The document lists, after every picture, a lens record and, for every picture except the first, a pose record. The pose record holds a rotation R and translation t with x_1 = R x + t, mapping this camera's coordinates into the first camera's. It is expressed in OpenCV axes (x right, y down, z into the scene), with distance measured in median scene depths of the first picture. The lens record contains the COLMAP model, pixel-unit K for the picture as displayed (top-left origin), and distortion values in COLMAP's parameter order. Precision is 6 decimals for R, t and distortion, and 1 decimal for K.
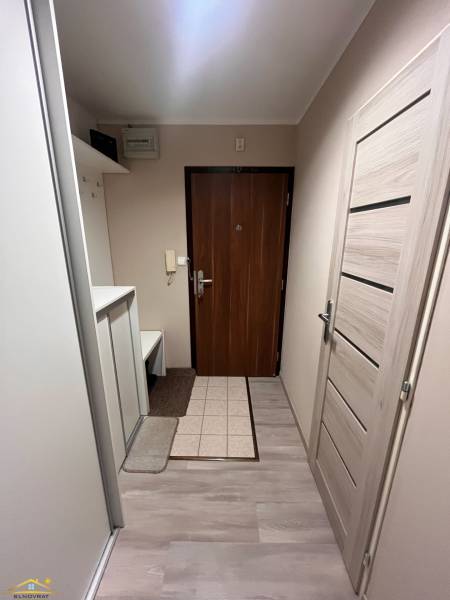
lens RADIAL K [[241.6, 0, 225.9], [0, 241.6, 300.0], [0, 0, 1]] dist [-0.001058, -0.000110]
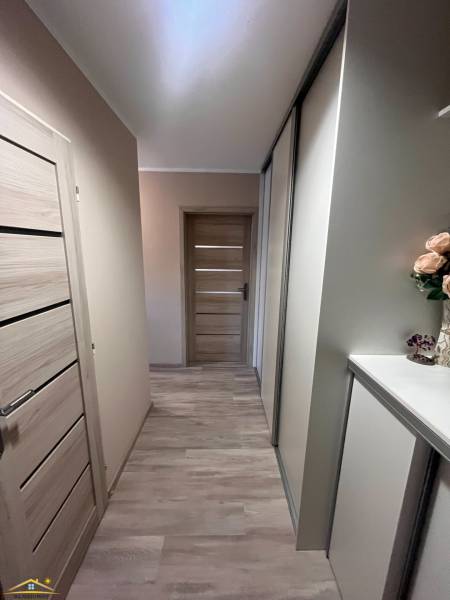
lens RADIAL K [[241.9, 0, 225.0], [0, 241.9, 300.0], [0, 0, 1]] dist [-0.000972, -0.000173]
pose [[-0.999670, -0.017544, -0.018746, -0.108629], [-0.024122, 0.891840, 0.451707, -0.521713], [0.008794, 0.452010, -0.891970, 1.717490]]
